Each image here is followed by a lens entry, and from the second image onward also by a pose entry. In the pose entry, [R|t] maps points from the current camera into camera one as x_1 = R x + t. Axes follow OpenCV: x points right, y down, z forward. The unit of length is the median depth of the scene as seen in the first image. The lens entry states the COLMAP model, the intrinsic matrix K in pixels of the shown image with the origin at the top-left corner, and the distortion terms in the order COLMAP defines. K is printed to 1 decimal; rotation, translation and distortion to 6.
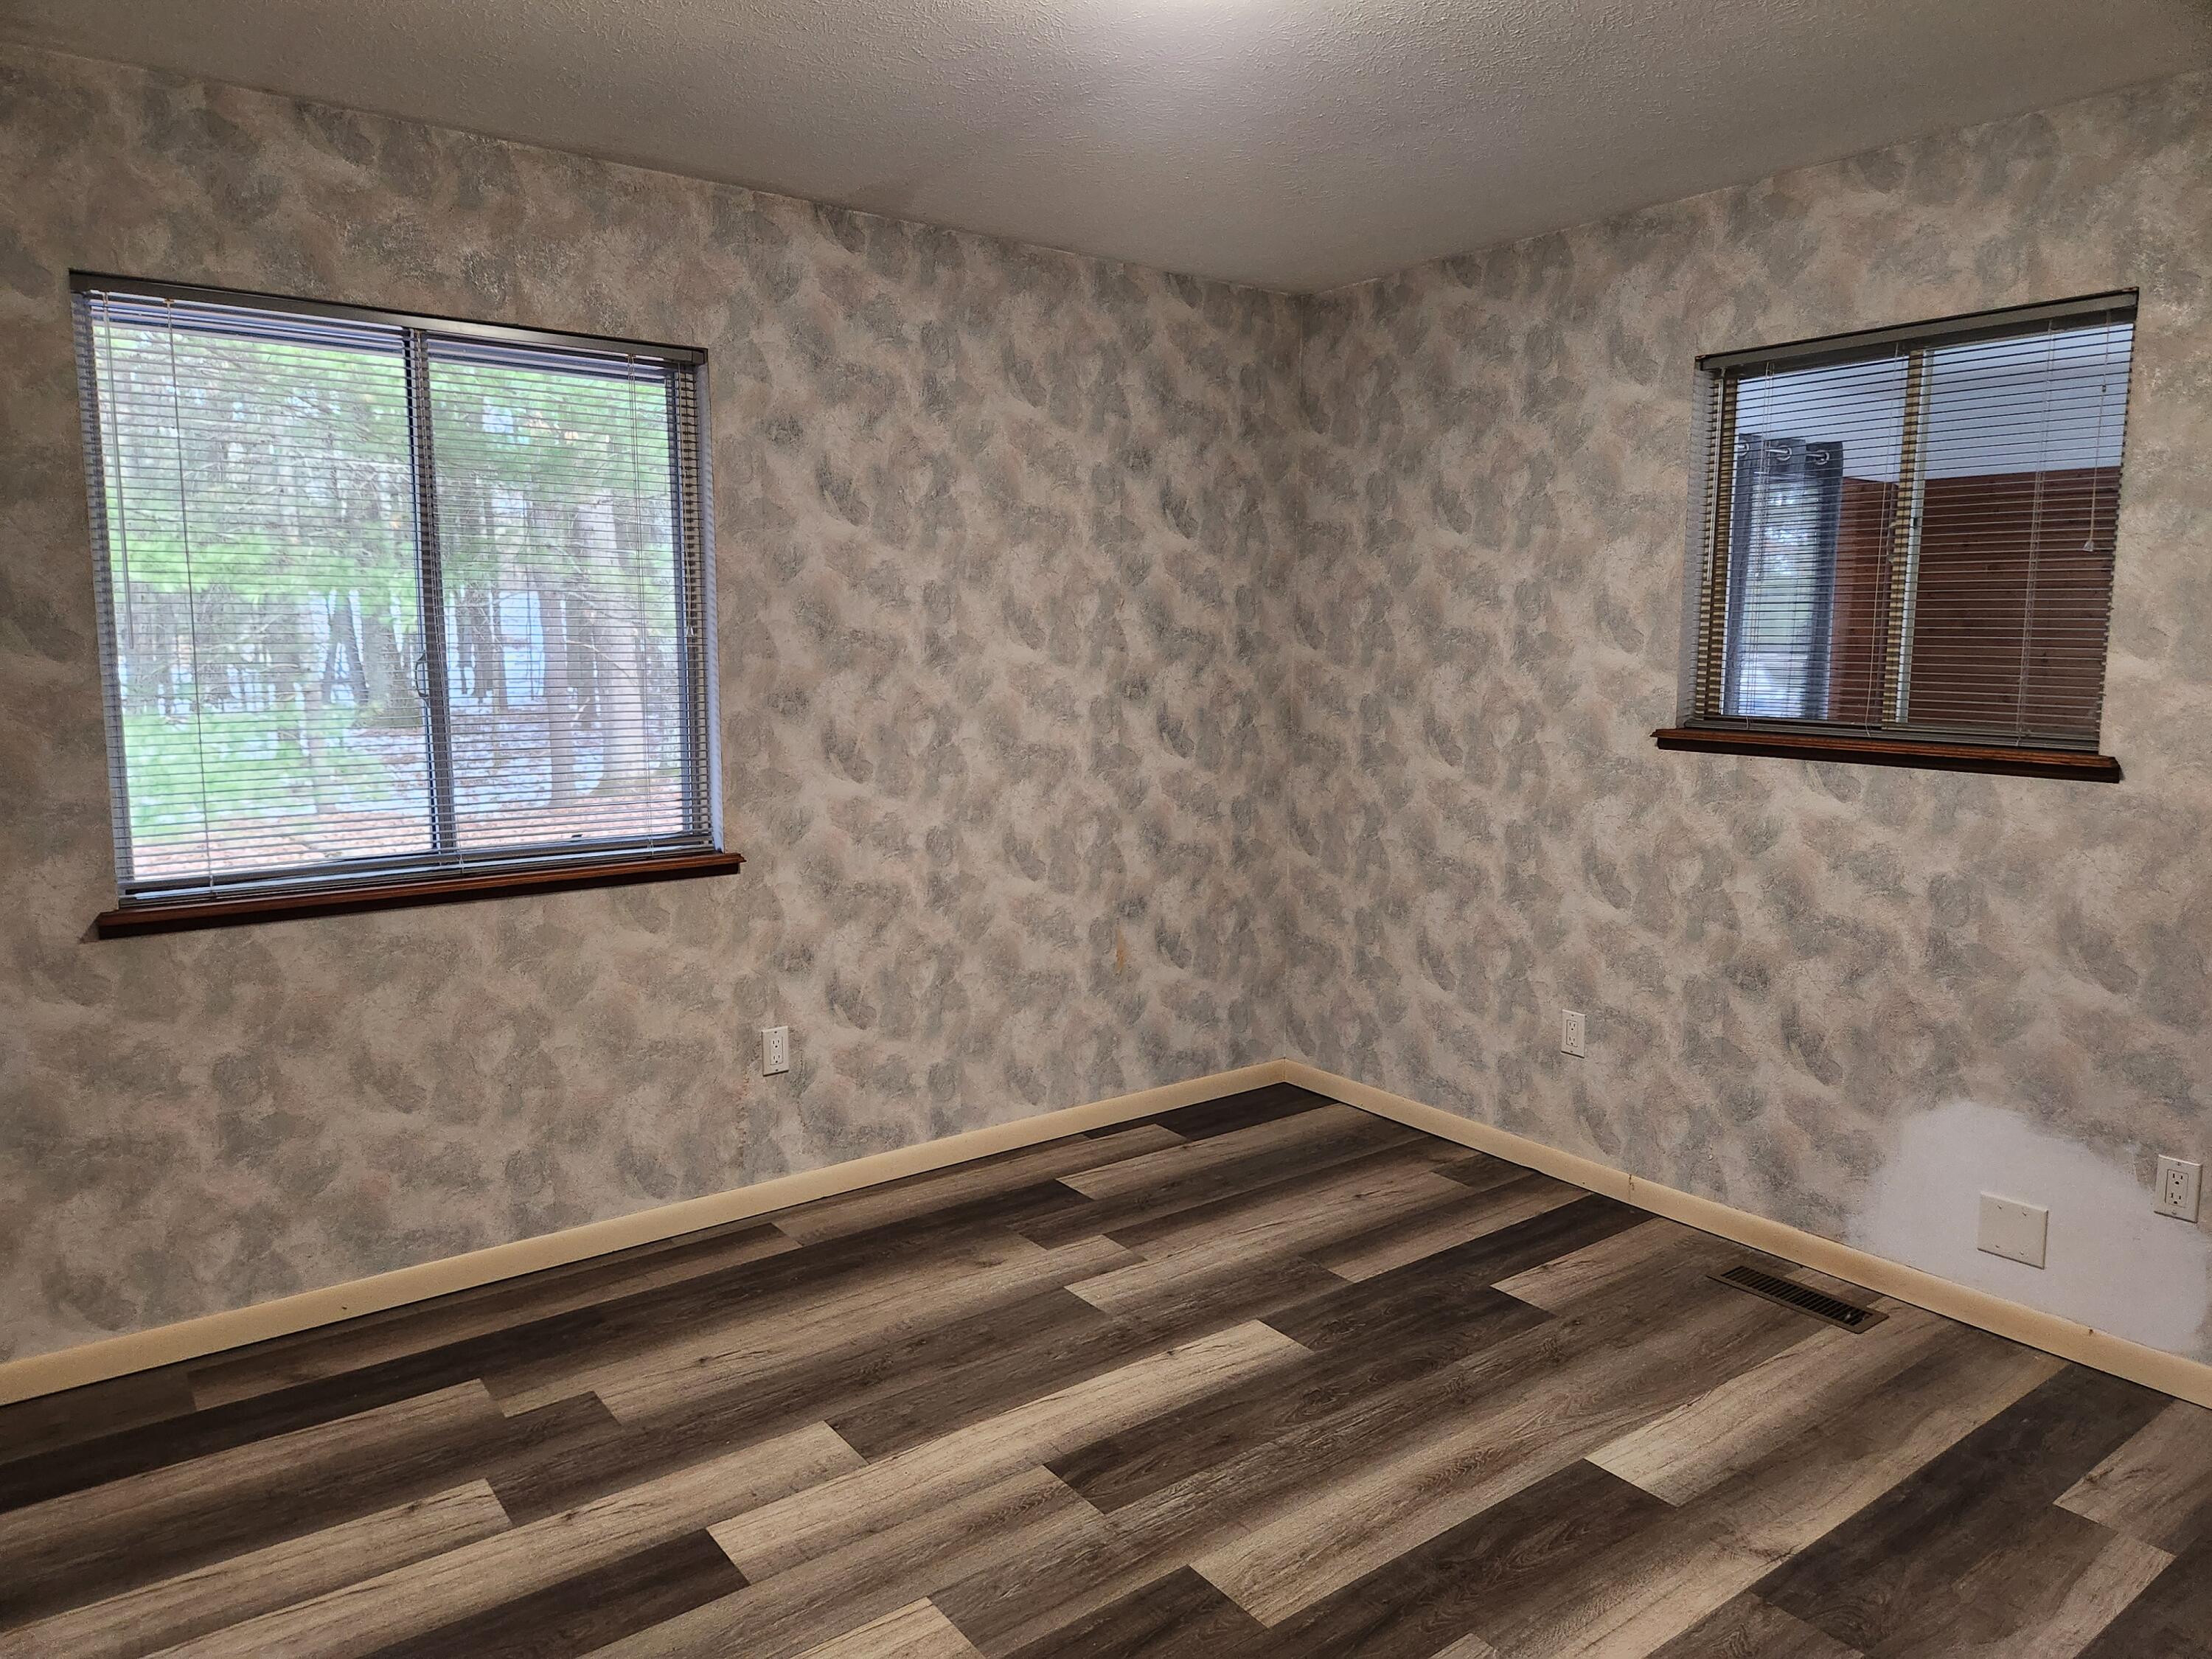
lens RADIAL K [[1488.7, 0, 1100.0], [0, 1488.7, 821.2], [0, 0, 1]] dist [0.070021, -0.041856]
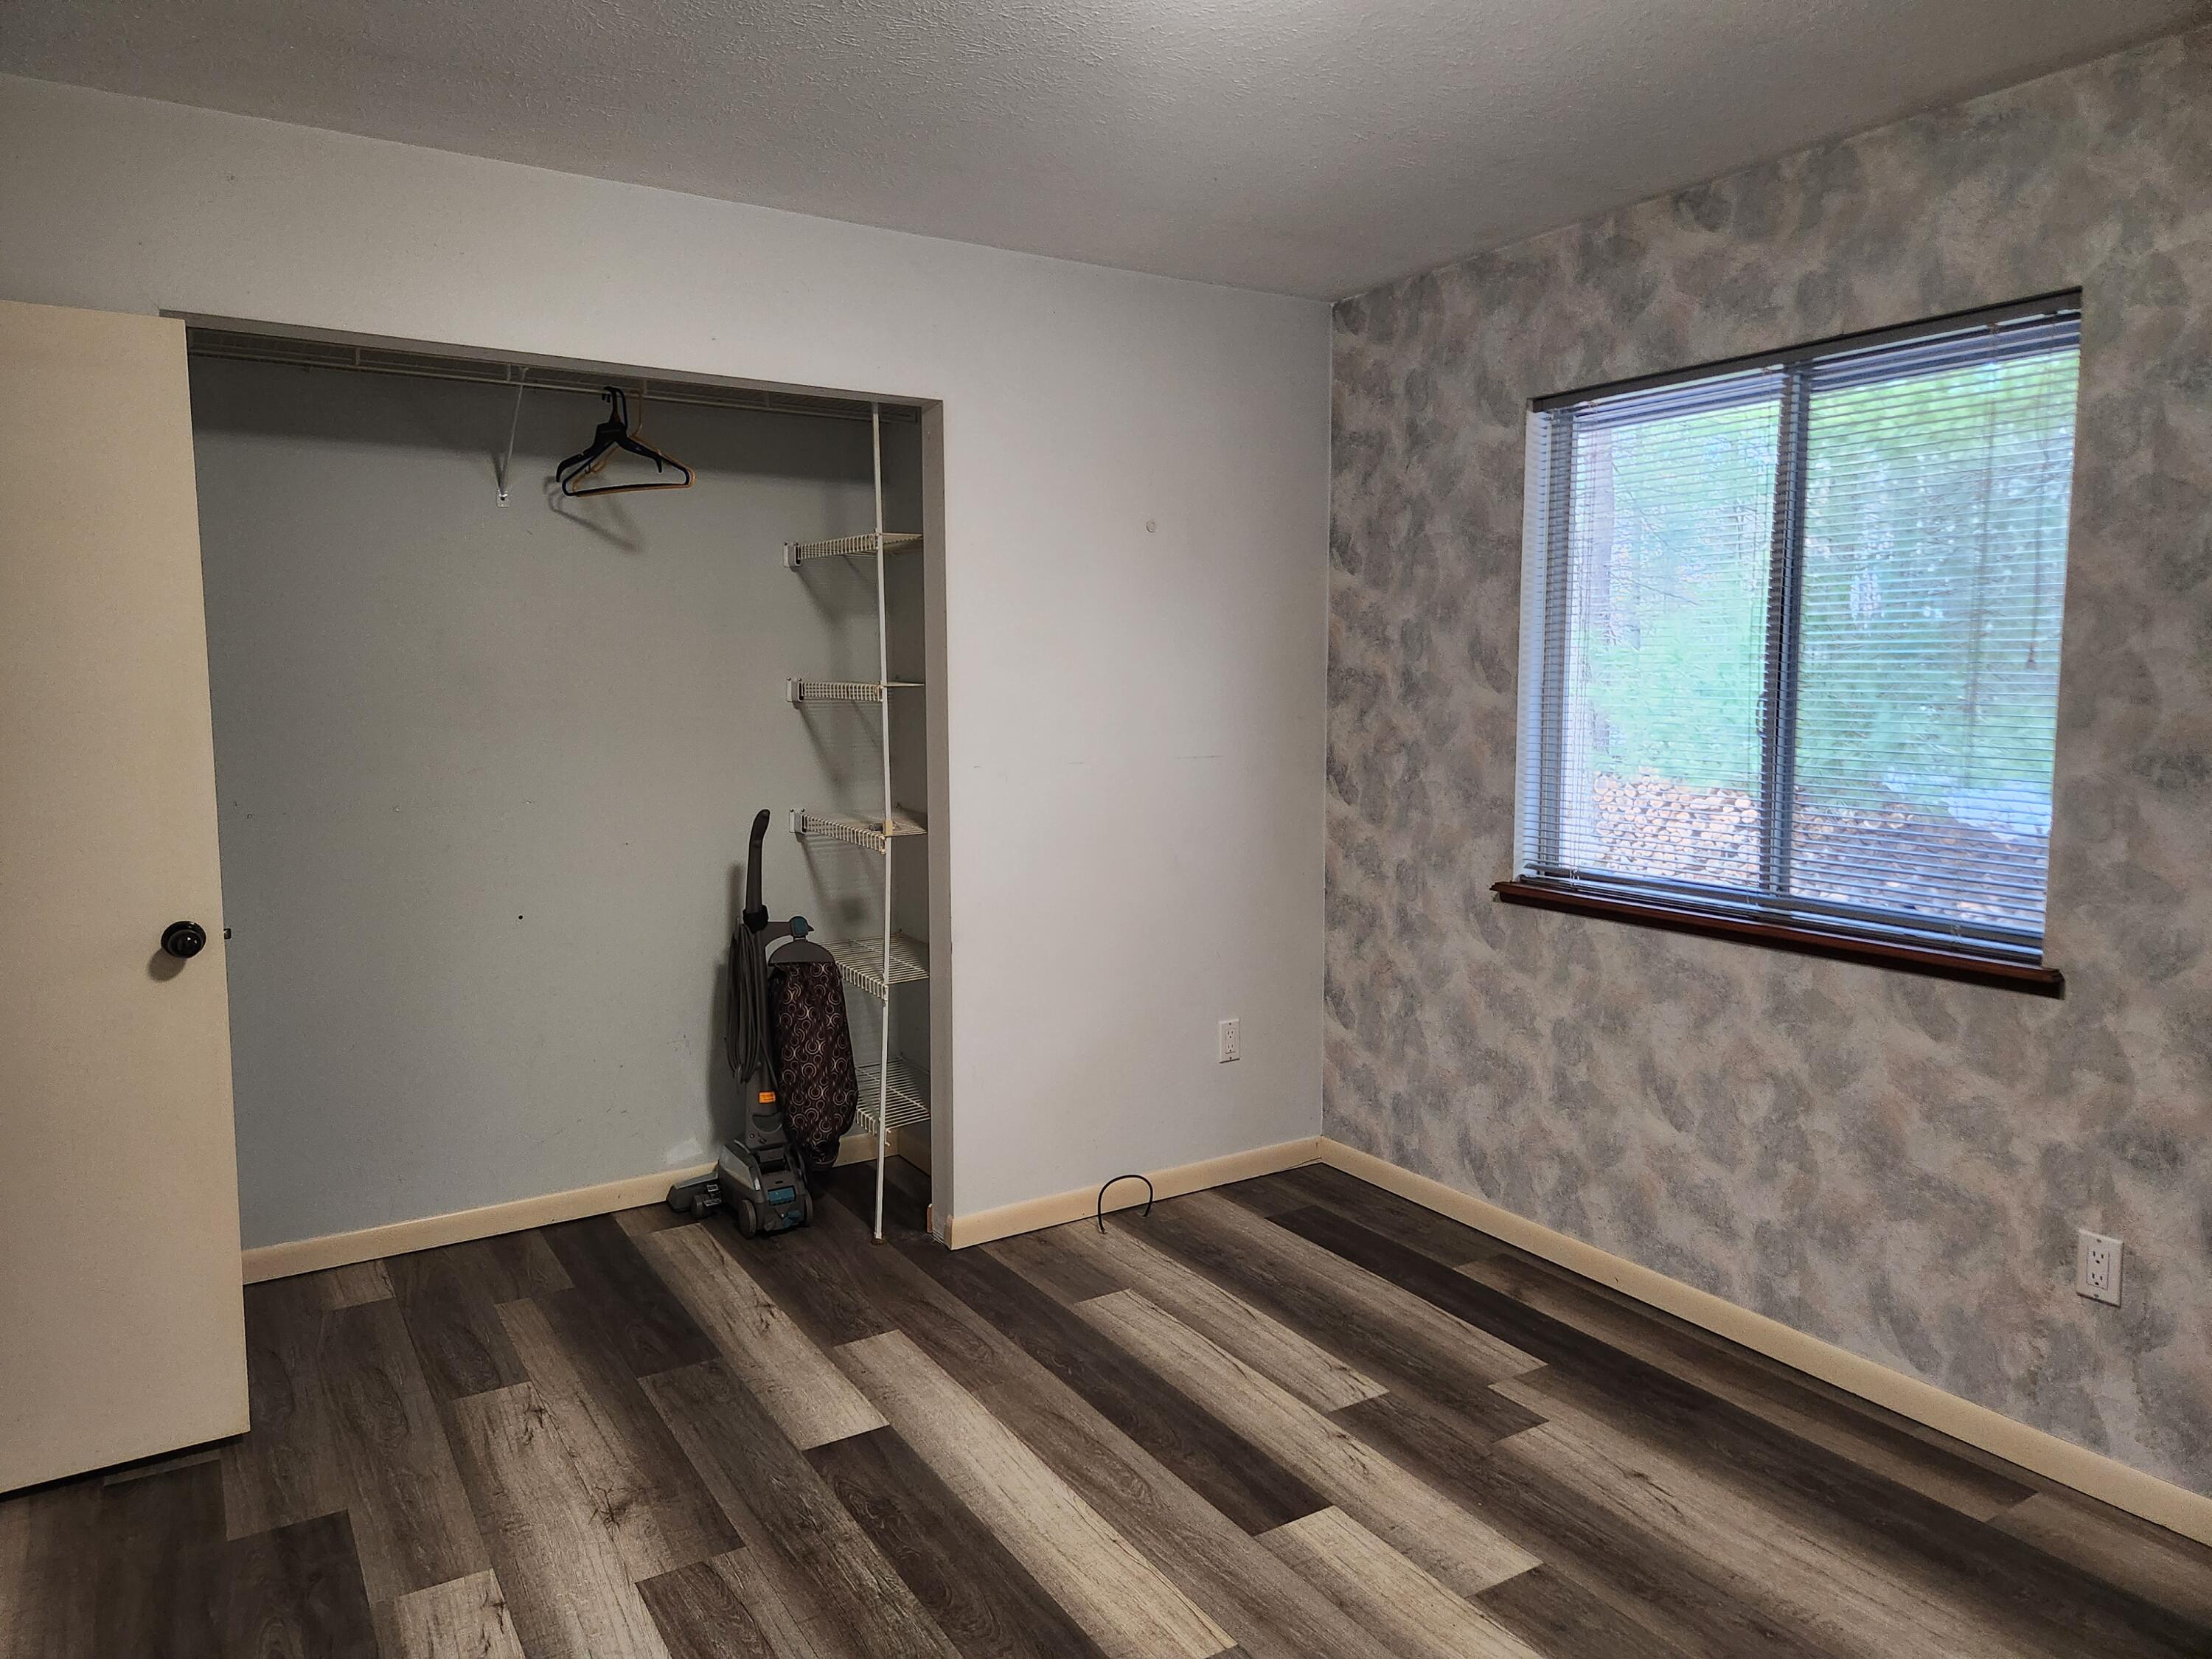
lens RADIAL K [[1488.7, 0, 1100.0], [0, 1488.7, 821.2], [0, 0, 1]] dist [0.070021, -0.041856]
pose [[-0.085890, 0.099416, -0.991332, 0.597405], [-0.129869, 0.985402, 0.110073, -0.081140], [0.987804, 0.138198, -0.071725, 0.666913]]
